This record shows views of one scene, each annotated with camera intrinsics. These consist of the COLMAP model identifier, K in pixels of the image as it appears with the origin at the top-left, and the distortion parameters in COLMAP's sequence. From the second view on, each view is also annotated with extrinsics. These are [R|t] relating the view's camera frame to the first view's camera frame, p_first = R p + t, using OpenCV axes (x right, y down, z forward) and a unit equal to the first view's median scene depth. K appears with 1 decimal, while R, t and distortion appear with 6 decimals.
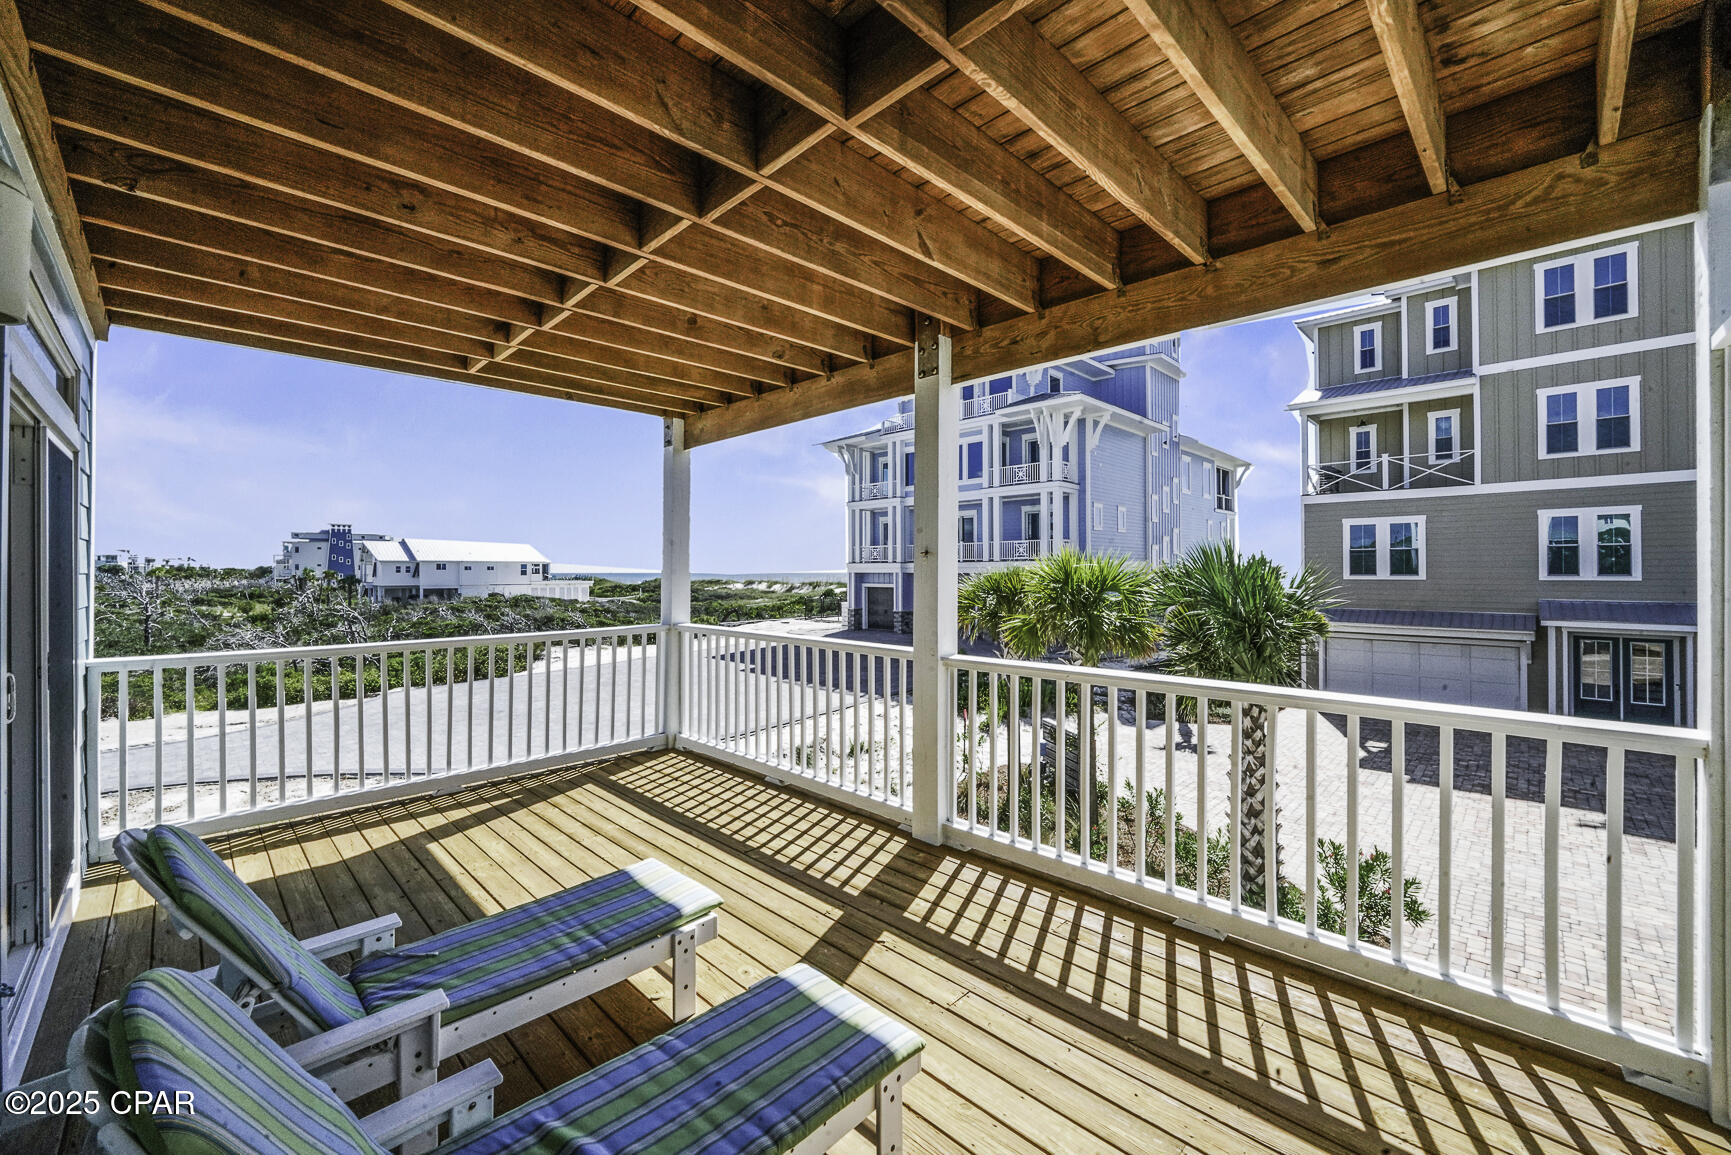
lens RADIAL K [[668.4, 0, 855.4], [0, 668.4, 561.9], [0, 0, 1]] dist [-0.010736, 0.000824]
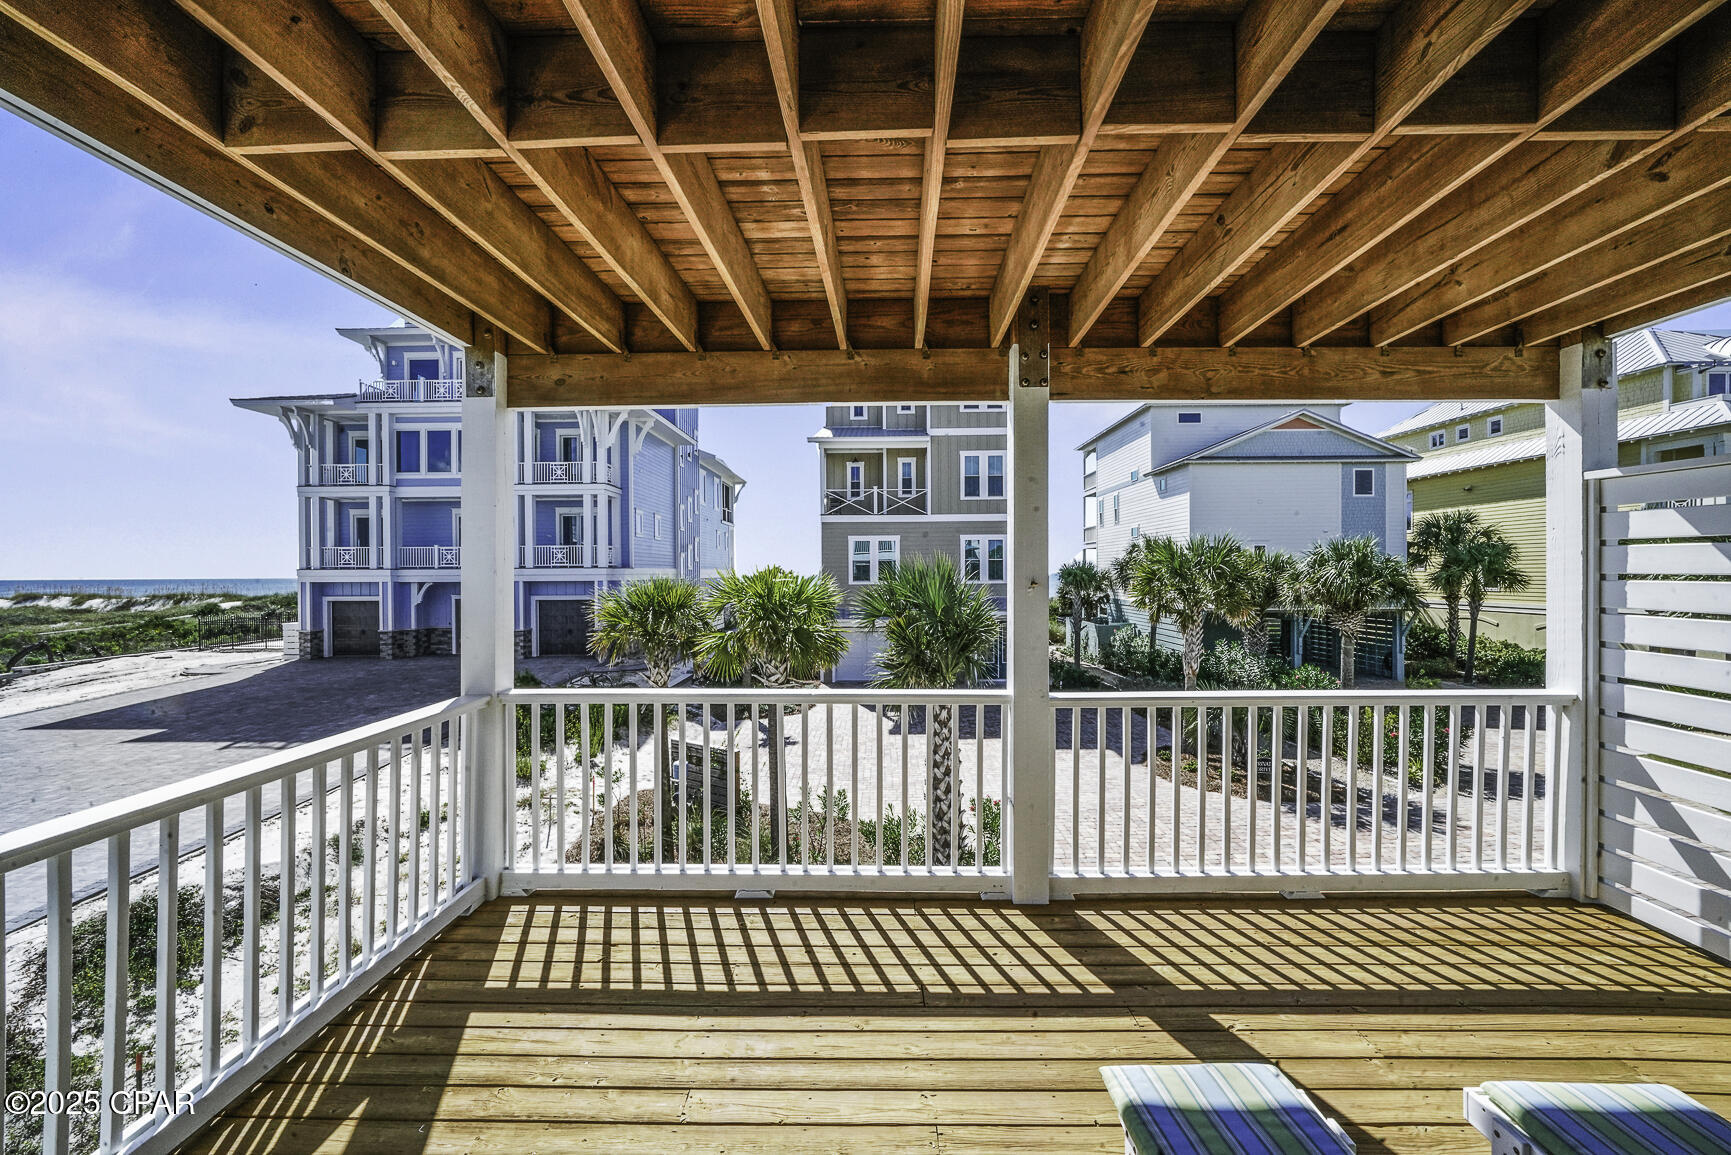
lens RADIAL K [[668.4, 0, 856.7], [0, 668.4, 574.5], [0, 0, 1]] dist [-0.010736, 0.000824]
pose [[0.726250, -0.003538, 0.687422, -0.121348], [-0.005002, 0.999933, 0.010431, -0.006036], [-0.687413, -0.011014, 0.726183, 0.091093]]
